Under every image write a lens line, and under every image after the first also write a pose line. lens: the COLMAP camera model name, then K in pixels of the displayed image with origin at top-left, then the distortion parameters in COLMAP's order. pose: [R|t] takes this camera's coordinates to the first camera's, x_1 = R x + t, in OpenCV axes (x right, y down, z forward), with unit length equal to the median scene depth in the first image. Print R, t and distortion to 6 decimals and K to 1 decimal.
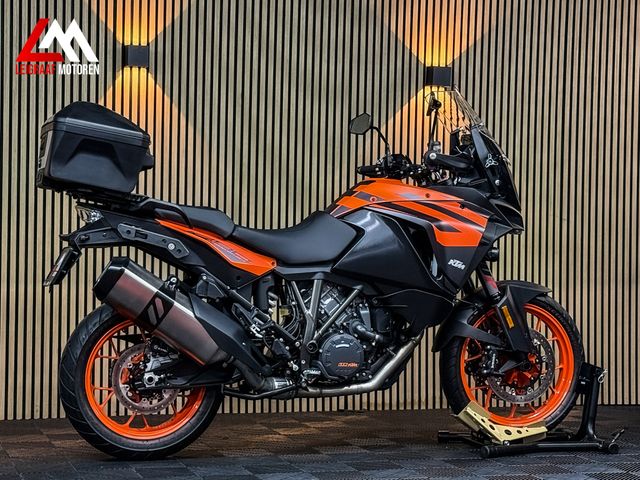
lens RADIAL K [[1351.3, 0, 320.0], [0, 1351.3, 240.0], [0, 0, 1]] dist [0.122684, 0.091100]
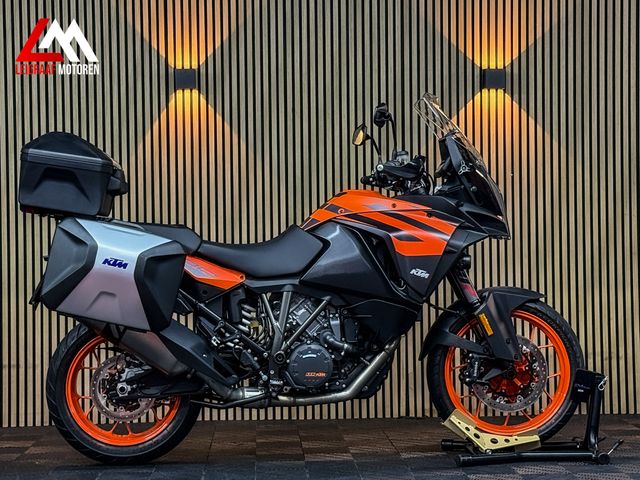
lens RADIAL K [[1370.7, 0, 320.0], [0, 1370.7, 240.0], [0, 0, 1]] dist [0.052595, 0.664410]
pose [[0.964582, -0.030635, -0.261999, 0.292017], [0.031205, 0.999511, -0.001987, -0.006939], [0.261932, -0.006259, 0.965066, 0.001642]]
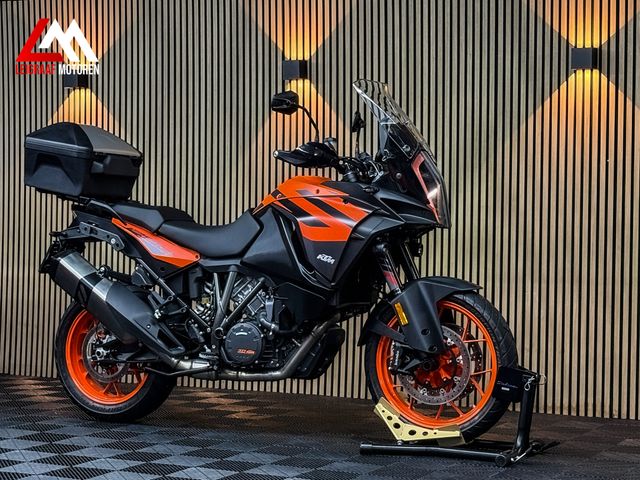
lens RADIAL K [[1351.3, 0, 320.0], [0, 1351.3, 240.0], [0, 0, 1]] dist [0.122684, 0.091100]
pose [[0.720844, -0.000493, -0.693097, 0.787225], [0.002107, 0.999997, 0.001479, 0.002420], [0.693094, -0.002526, 0.720843, 0.263913]]
